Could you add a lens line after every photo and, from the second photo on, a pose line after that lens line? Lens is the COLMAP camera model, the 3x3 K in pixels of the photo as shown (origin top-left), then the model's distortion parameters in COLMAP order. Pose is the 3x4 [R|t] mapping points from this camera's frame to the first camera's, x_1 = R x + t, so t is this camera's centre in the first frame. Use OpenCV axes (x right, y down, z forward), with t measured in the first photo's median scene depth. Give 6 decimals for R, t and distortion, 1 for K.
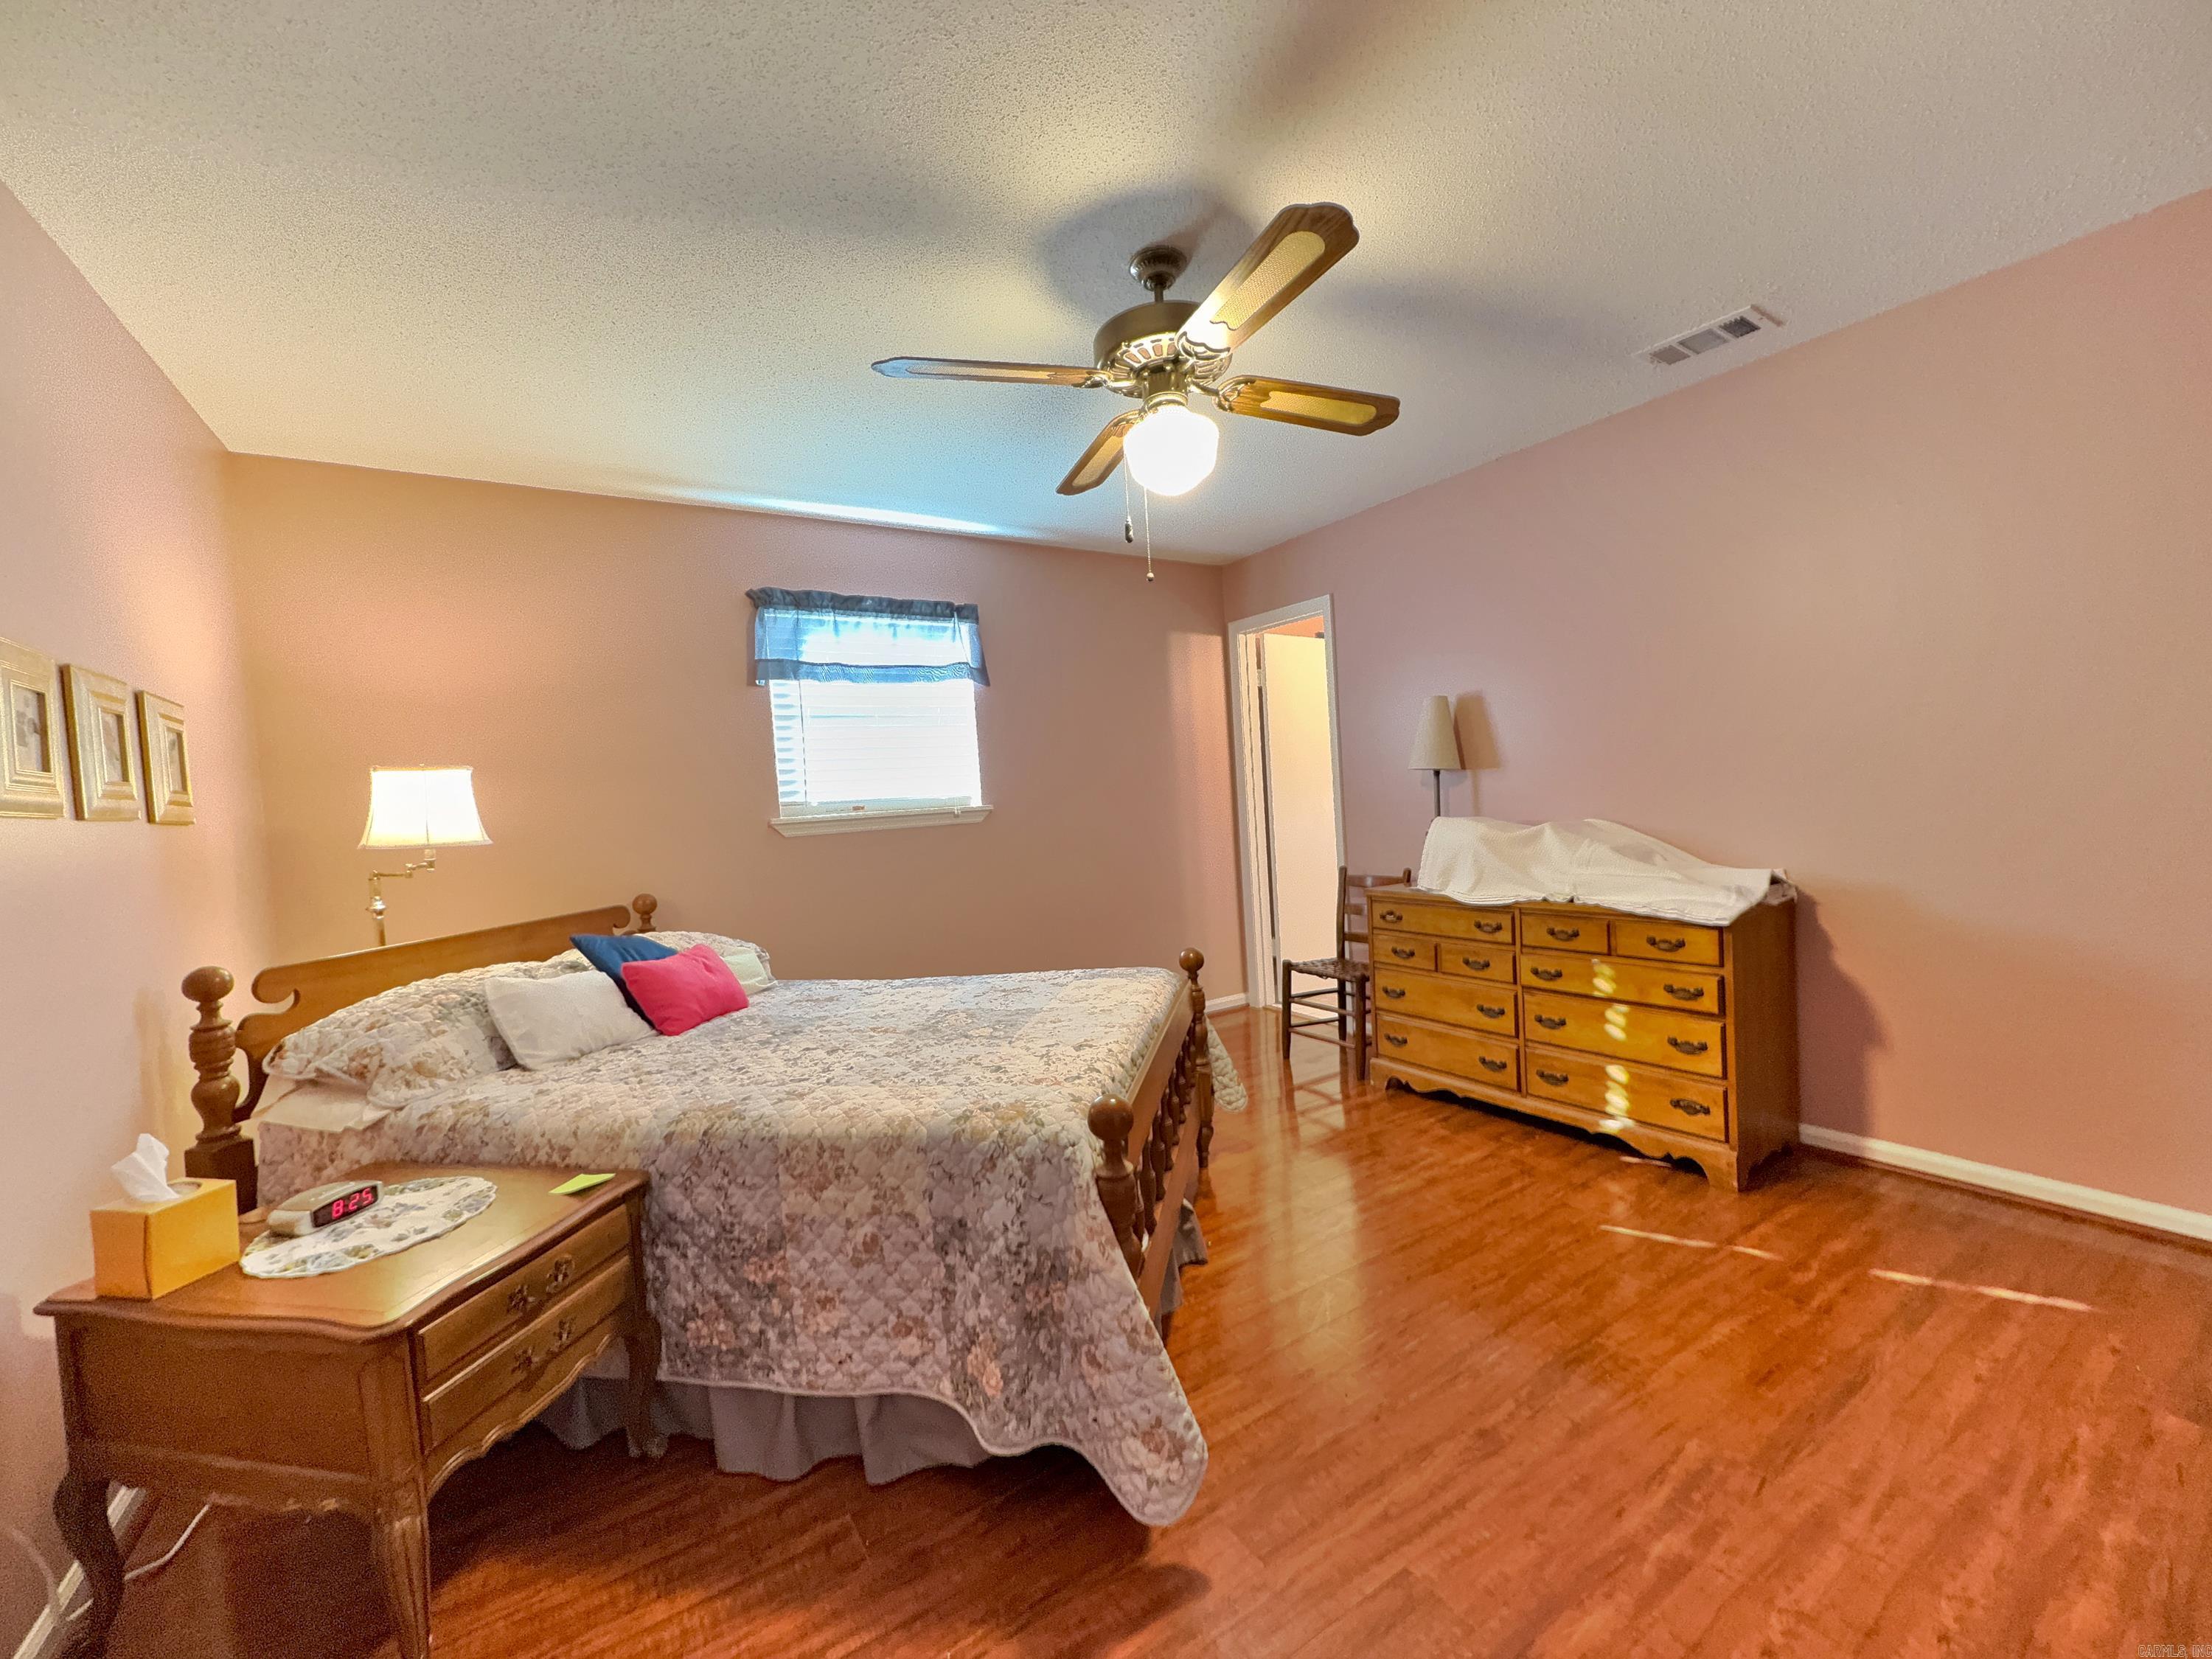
lens RADIAL K [[883.2, 0, 1108.8], [0, 883.2, 830.6], [0, 0, 1]] dist [-0.003403, -0.000375]
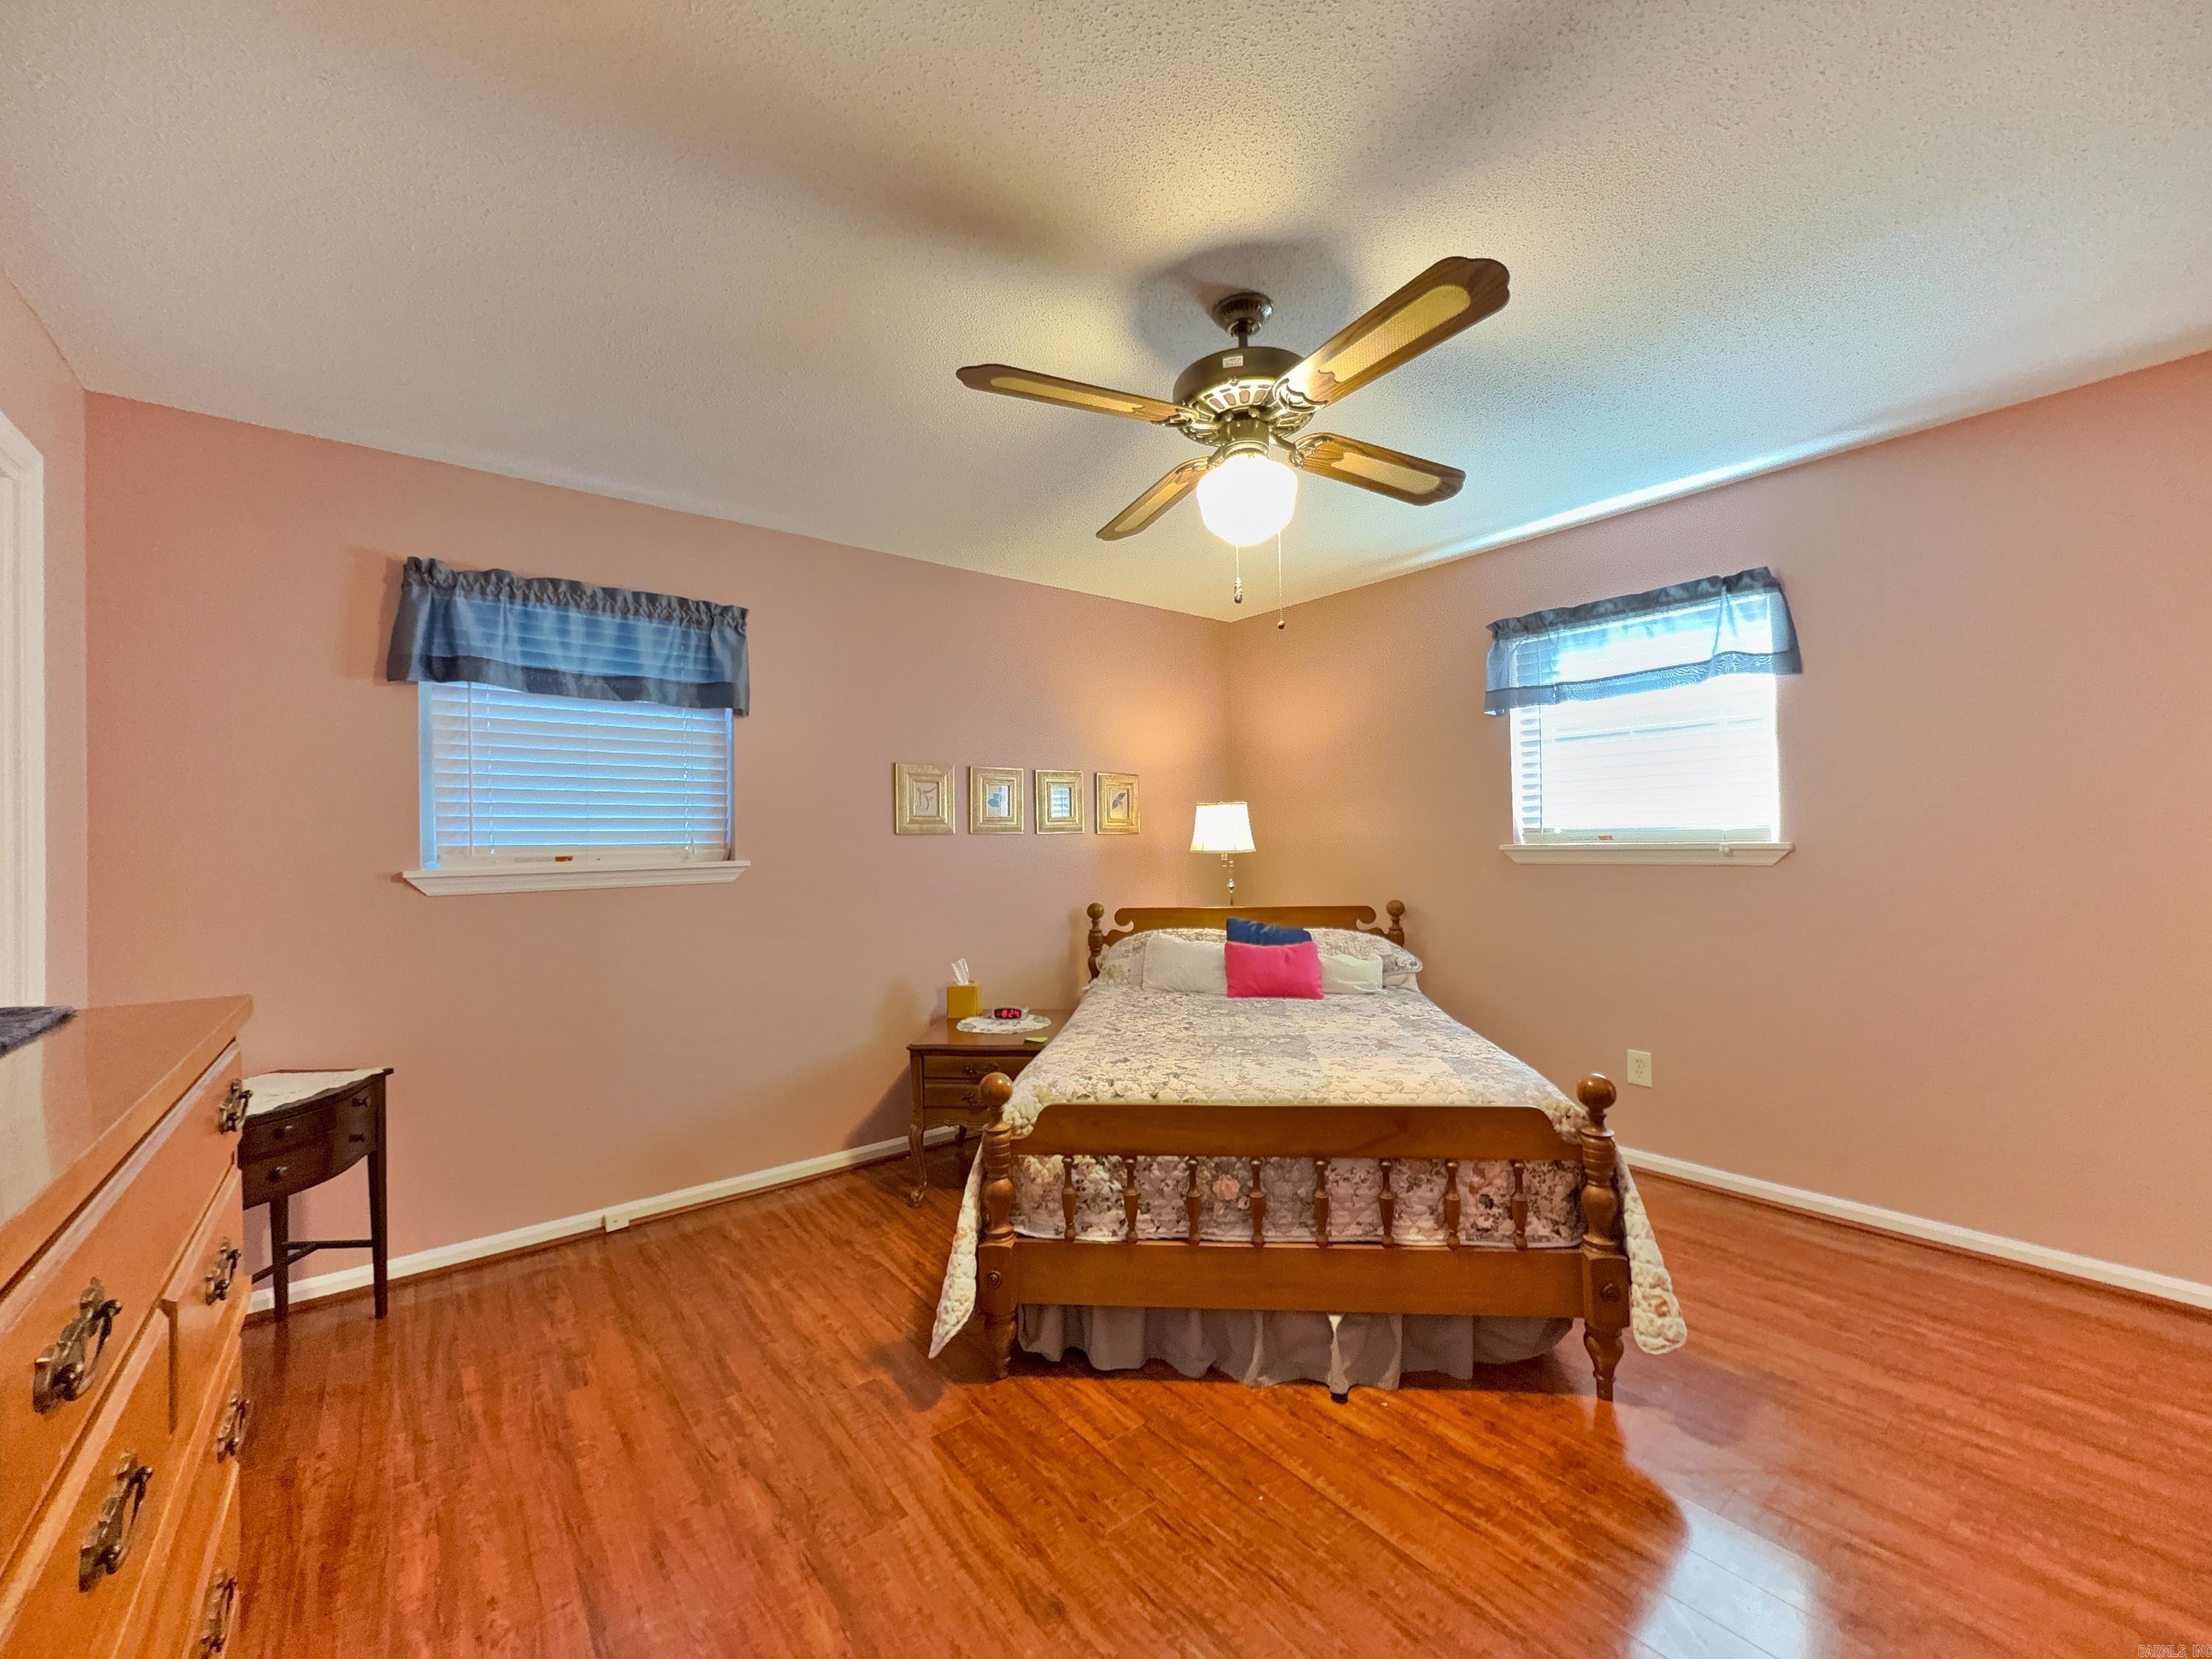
lens RADIAL K [[883.2, 0, 1109.5], [0, 883.2, 835.6], [0, 0, 1]] dist [-0.003403, -0.000375]
pose [[0.103213, 0.054813, -0.993148, 0.577464], [-0.026498, 0.998278, 0.052342, -0.063811], [0.994306, 0.020914, 0.104488, 0.428832]]
